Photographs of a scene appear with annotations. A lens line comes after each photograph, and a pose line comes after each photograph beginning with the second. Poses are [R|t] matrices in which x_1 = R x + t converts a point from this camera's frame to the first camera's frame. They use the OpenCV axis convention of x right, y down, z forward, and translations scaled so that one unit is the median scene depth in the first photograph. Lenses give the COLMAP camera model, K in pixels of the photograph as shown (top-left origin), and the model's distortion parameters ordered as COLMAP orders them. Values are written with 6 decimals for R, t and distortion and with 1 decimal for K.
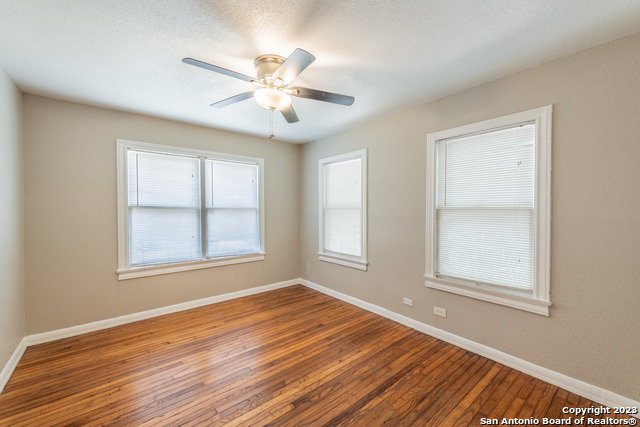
lens RADIAL K [[253.4, 0, 317.8], [0, 253.4, 205.8], [0, 0, 1]] dist [0.002288, -0.000093]
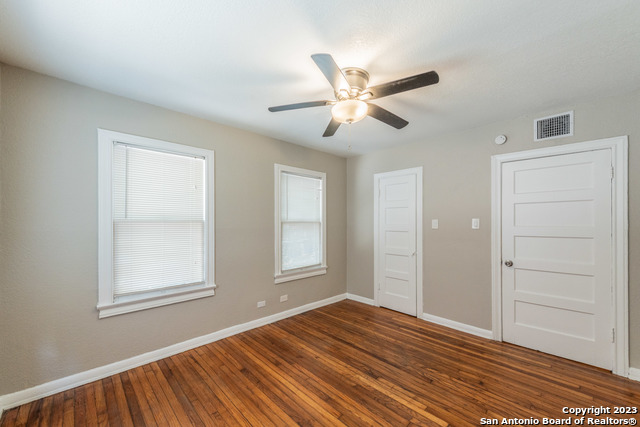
lens RADIAL K [[245.6, 0, 330.0], [0, 245.6, 216.3], [0, 0, 1]] dist [0.016782, -0.006766]
pose [[-0.095406, 0.022800, 0.995177, -0.806101], [-0.016178, 0.999570, -0.024452, 0.008181], [-0.995307, -0.018433, -0.094996, 0.835800]]
